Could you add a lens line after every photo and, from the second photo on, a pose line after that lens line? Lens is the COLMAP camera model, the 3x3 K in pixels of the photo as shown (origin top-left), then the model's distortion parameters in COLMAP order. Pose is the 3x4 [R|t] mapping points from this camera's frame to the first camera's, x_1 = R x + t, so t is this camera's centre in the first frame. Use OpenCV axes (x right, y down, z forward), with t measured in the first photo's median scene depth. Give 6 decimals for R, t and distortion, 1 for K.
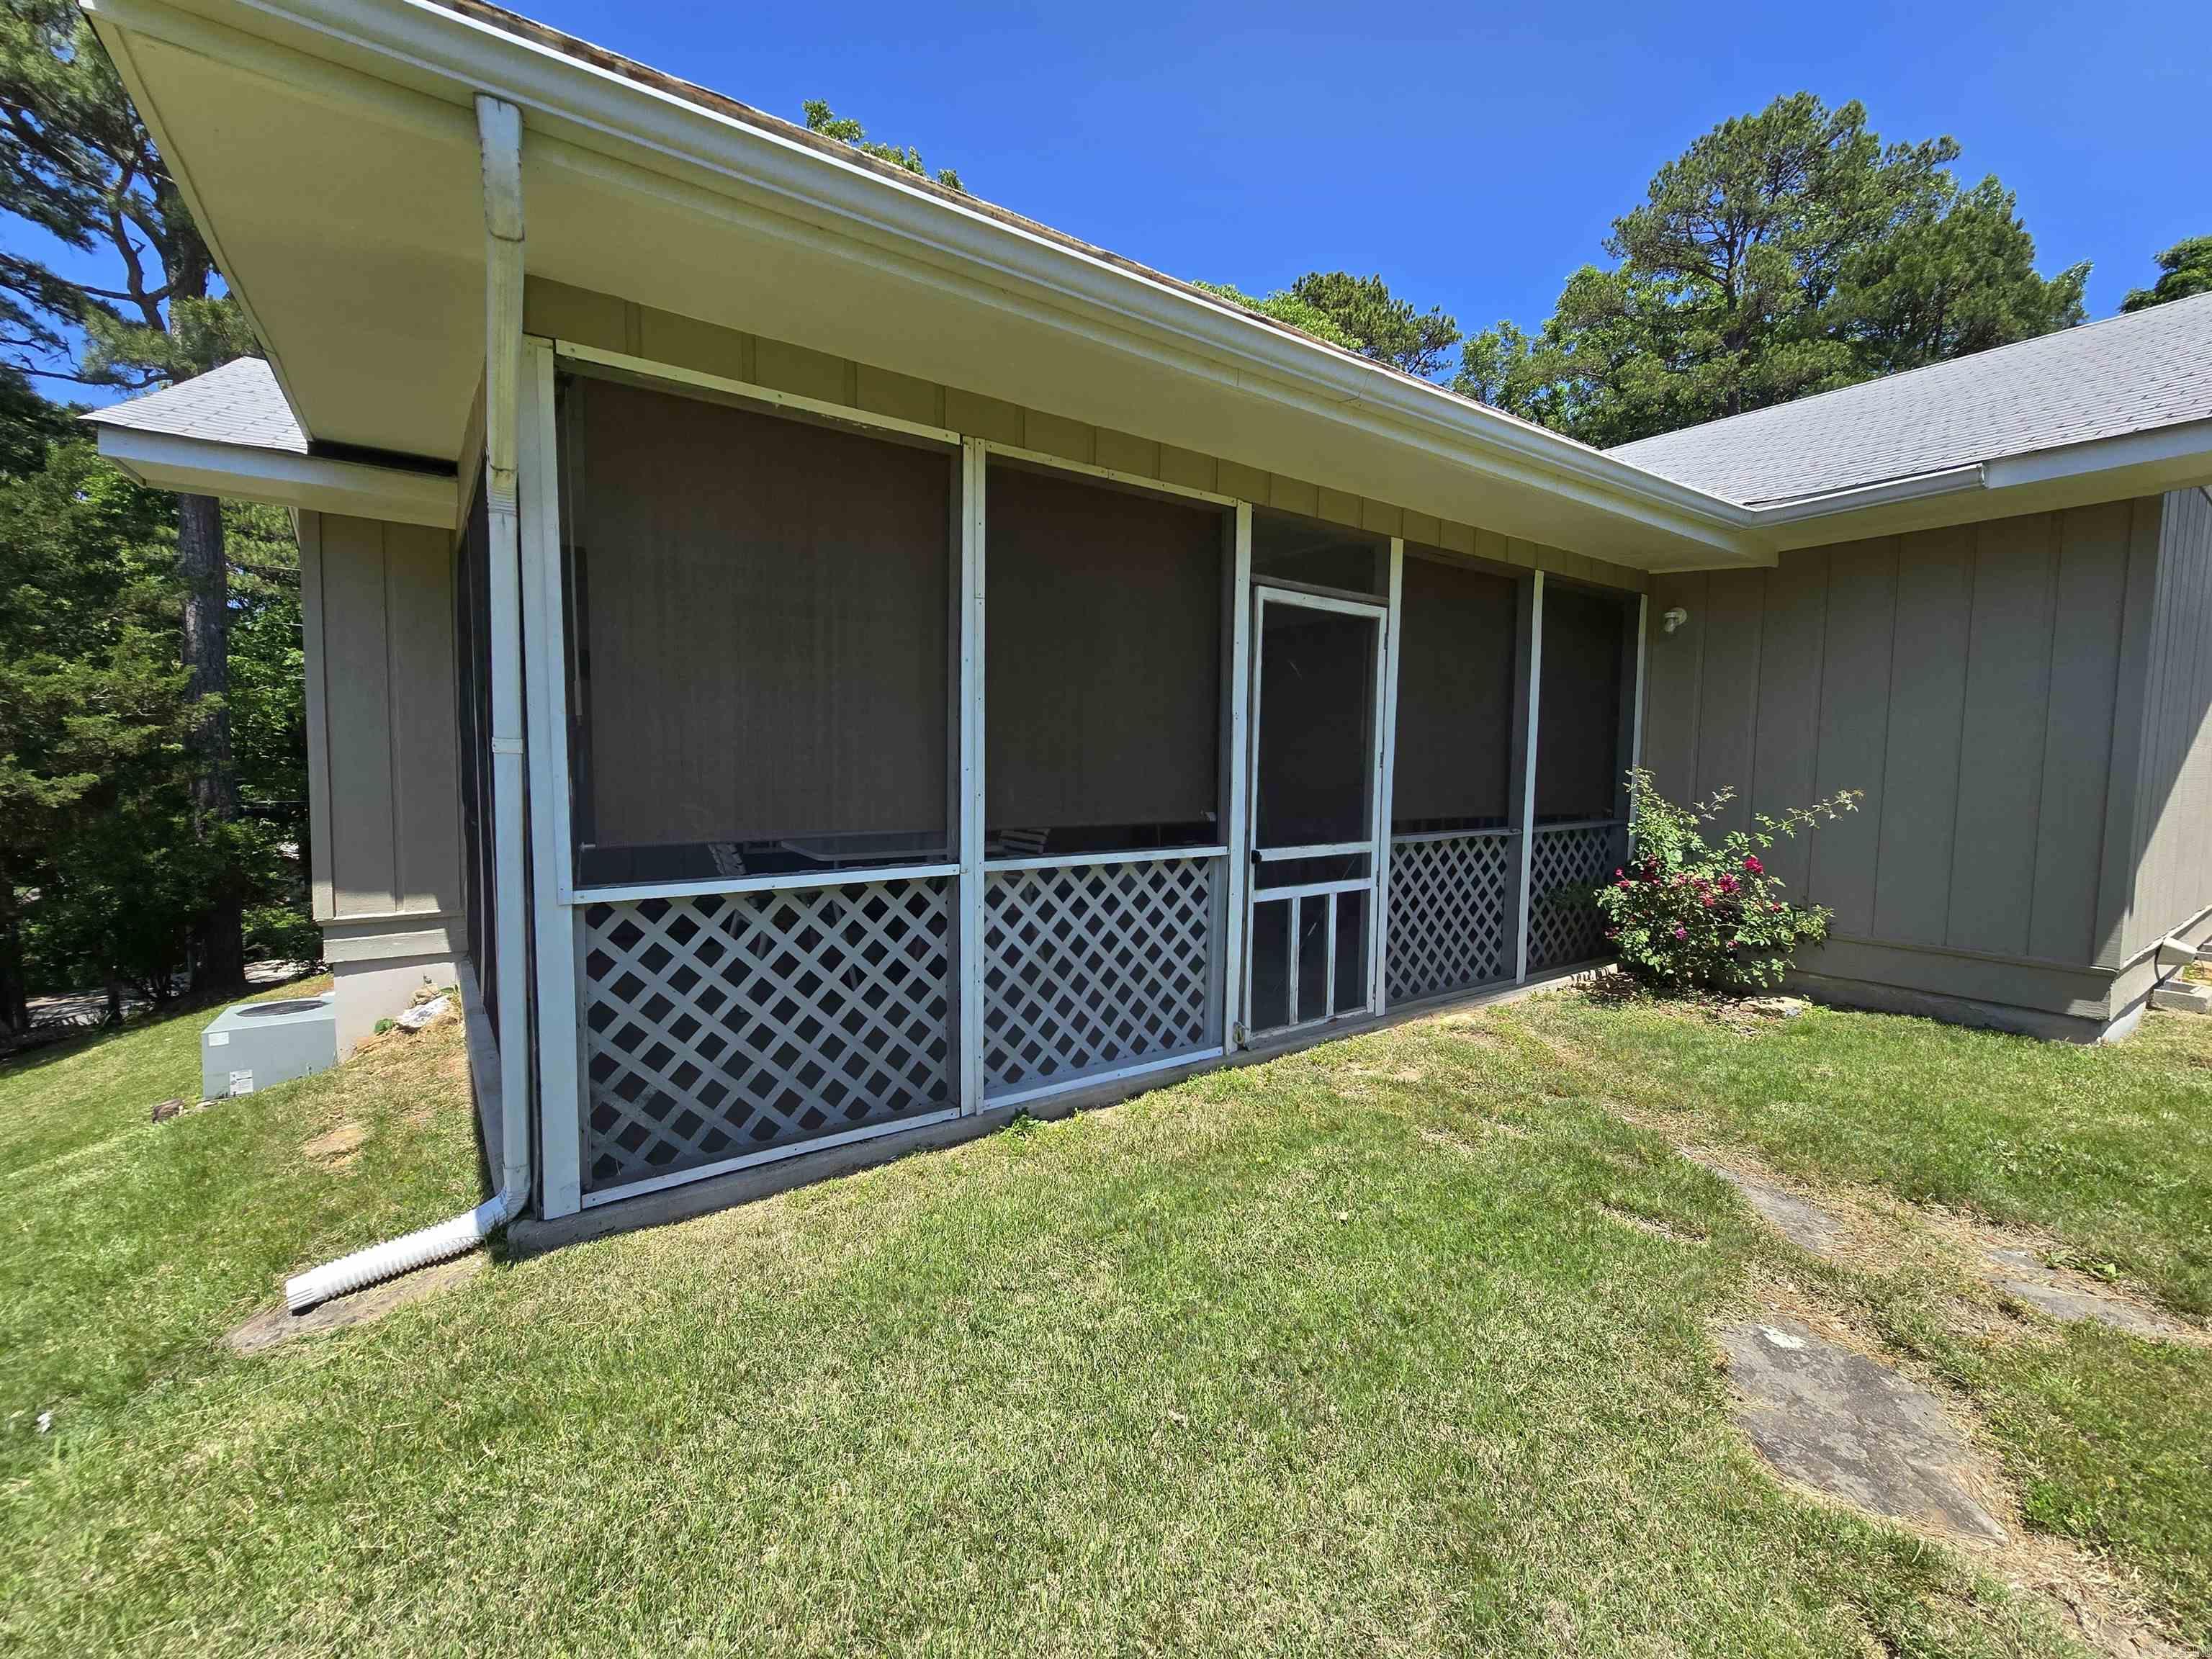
lens RADIAL K [[903.4, 0, 1092.3], [0, 903.4, 823.1], [0, 0, 1]] dist [-0.005124, 0.000307]
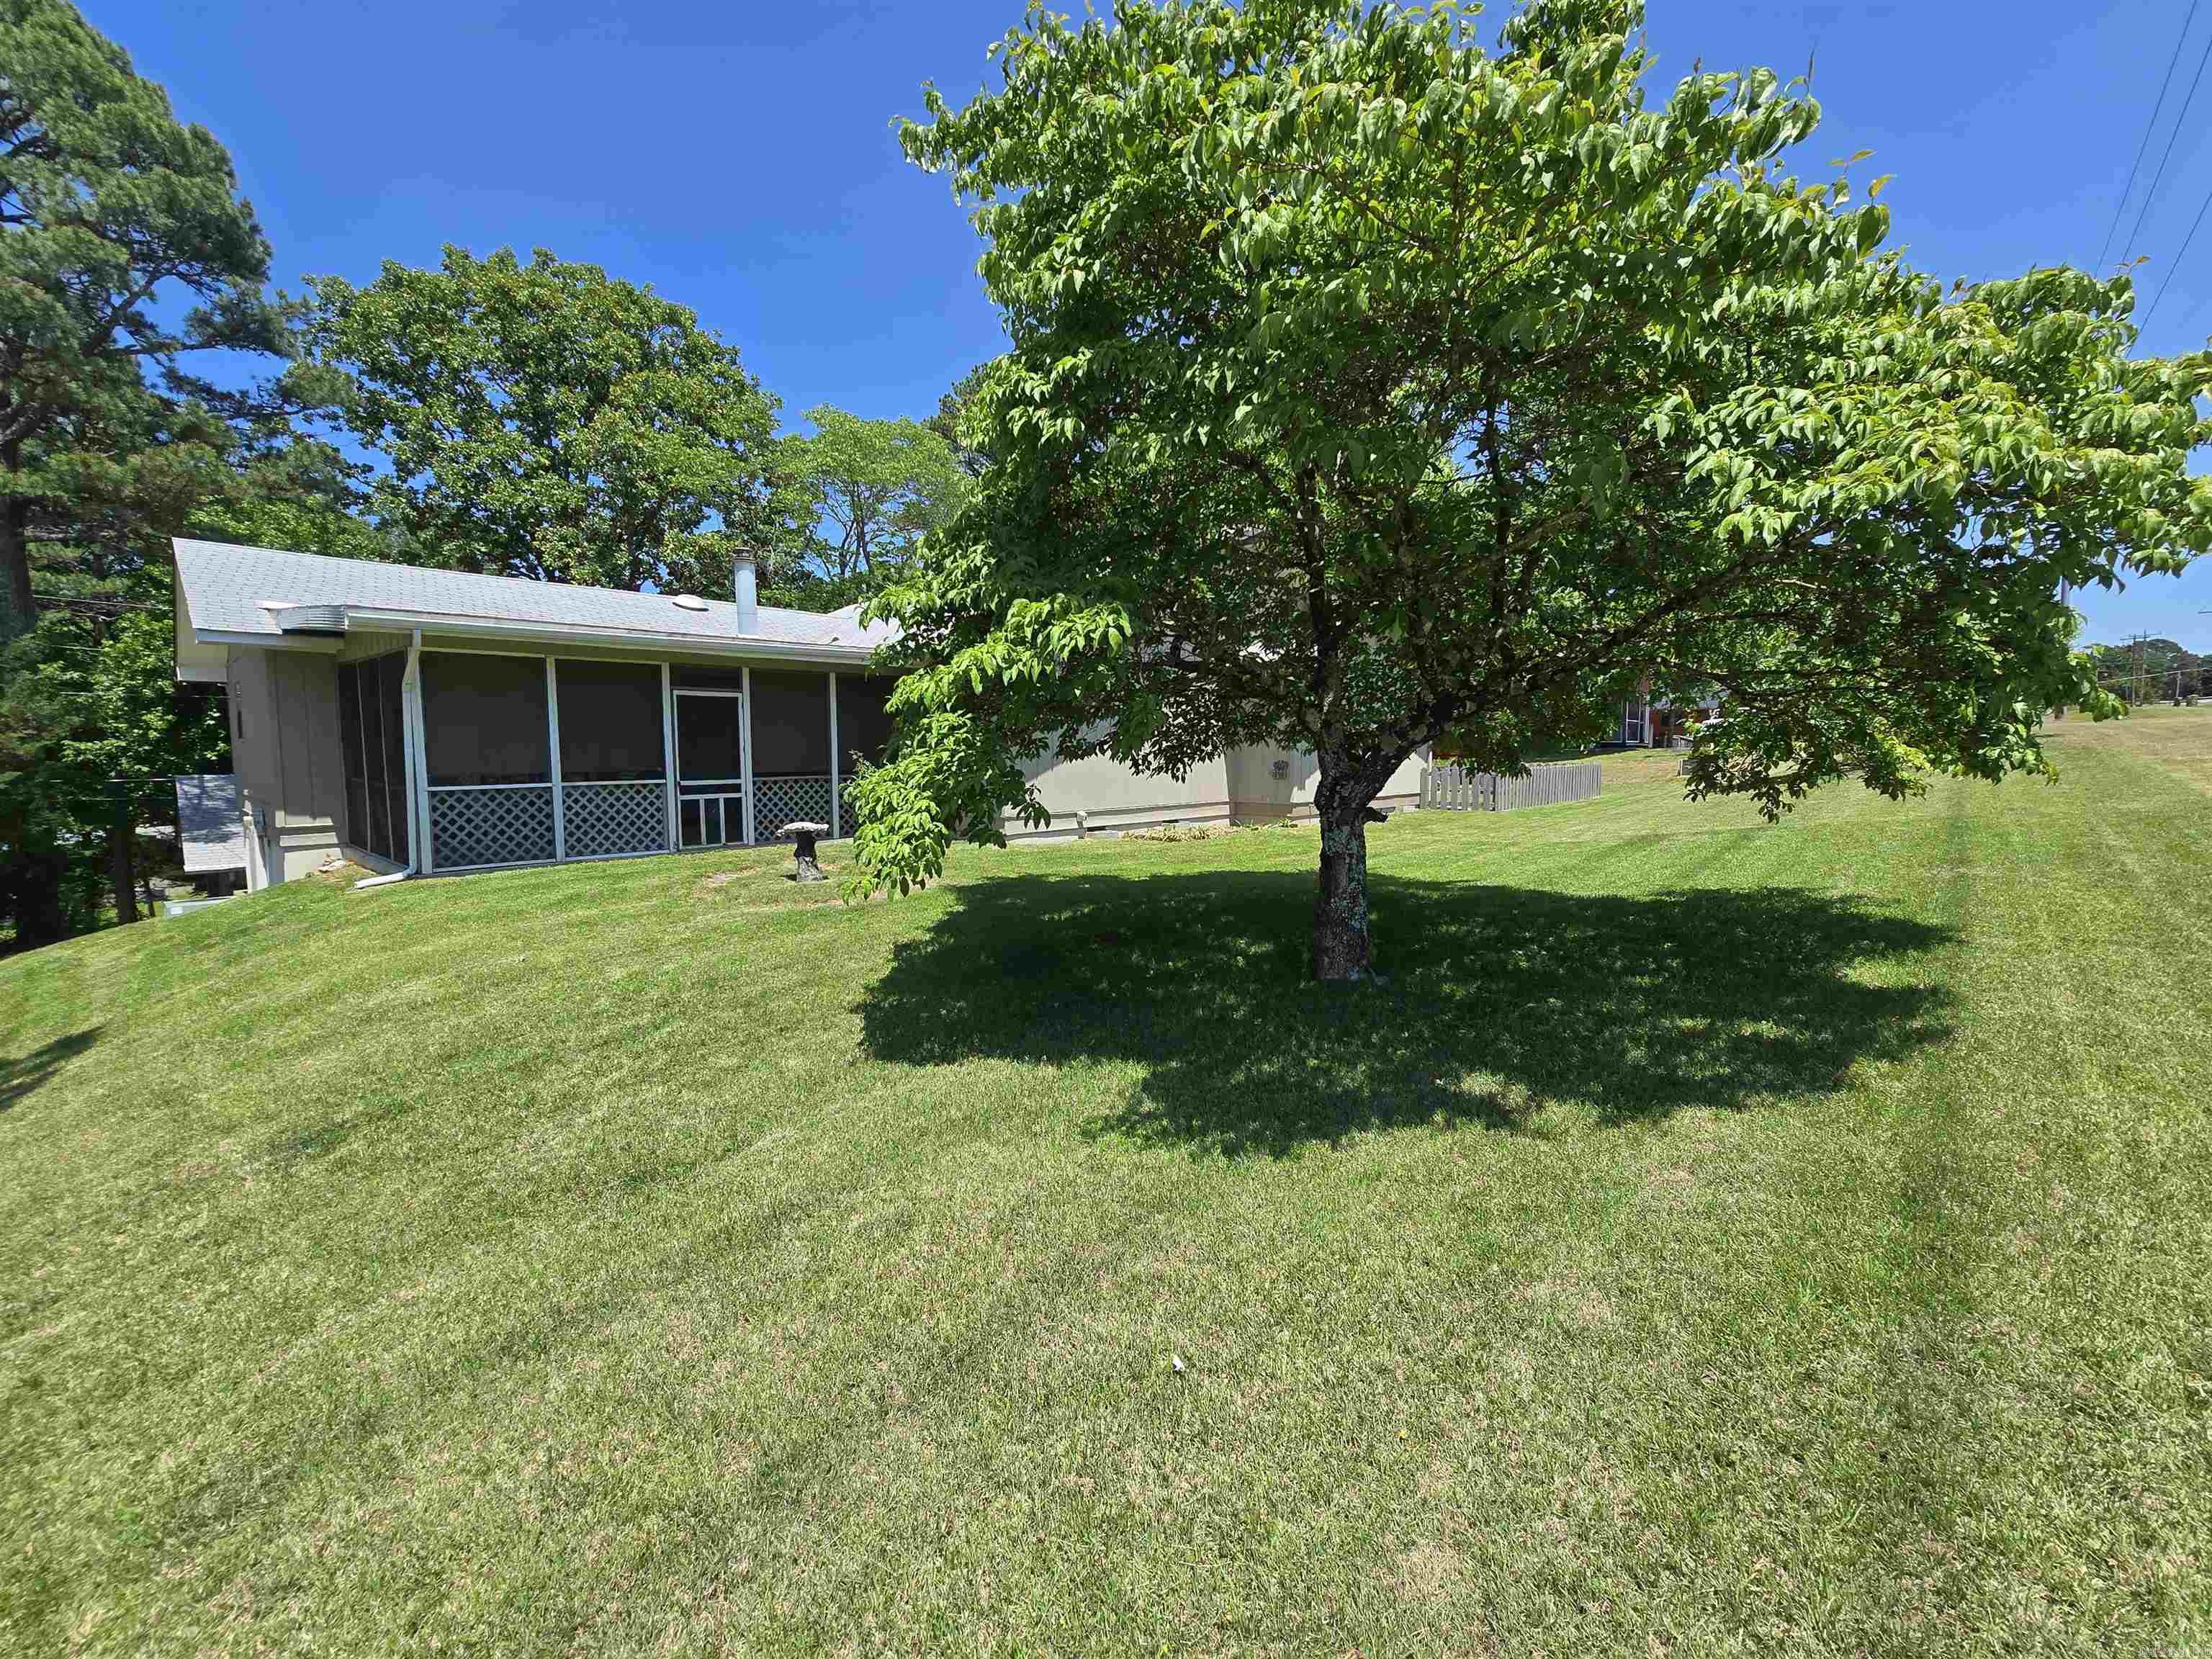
lens RADIAL K [[894.7, 0, 1106.0], [0, 894.7, 829.5], [0, 0, 1]] dist [-0.026699, 0.006487]
pose [[0.974336, -0.033933, 0.222528, 0.729314], [0.030041, 0.999331, 0.020852, 0.138262], [-0.223086, -0.013632, 0.974703, -1.729501]]
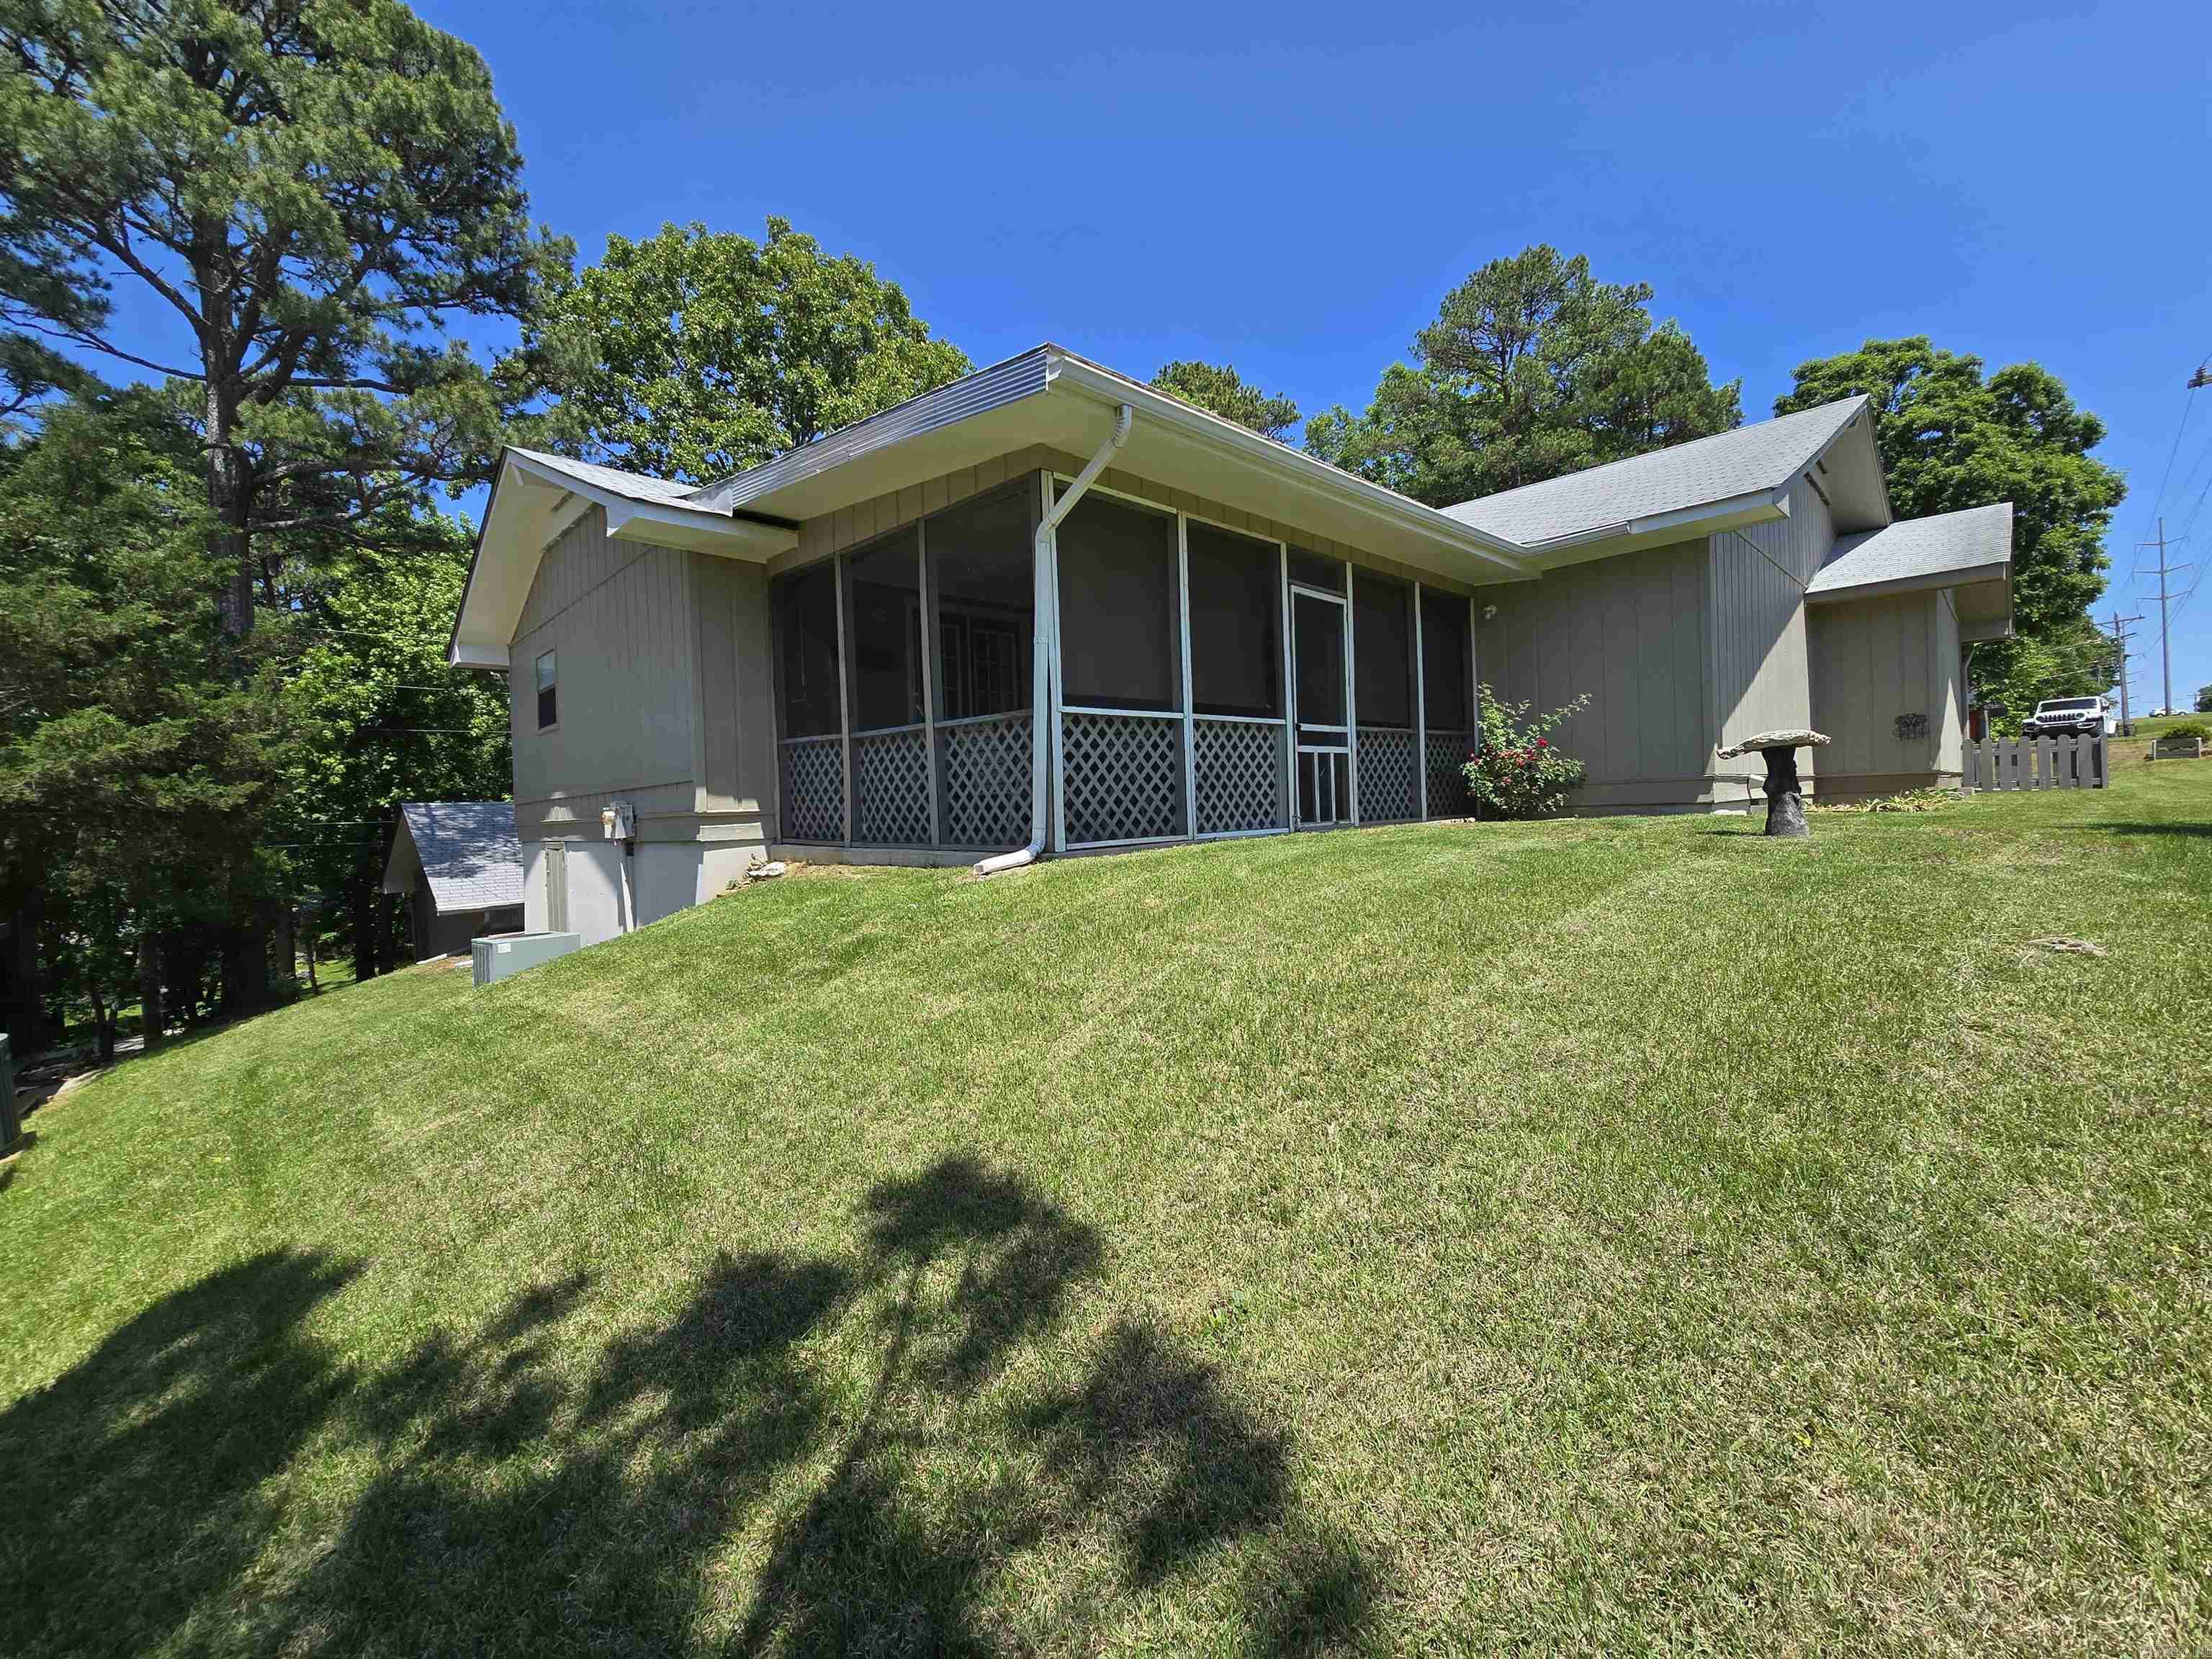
lens RADIAL K [[903.4, 0, 1092.3], [0, 903.4, 823.1], [0, 0, 1]] dist [-0.005124, 0.000307]
pose [[0.987049, -0.050646, 0.152216, -0.452635], [0.059015, 0.996955, -0.050976, 0.258580], [-0.149170, 0.059299, 0.987032, -0.658989]]
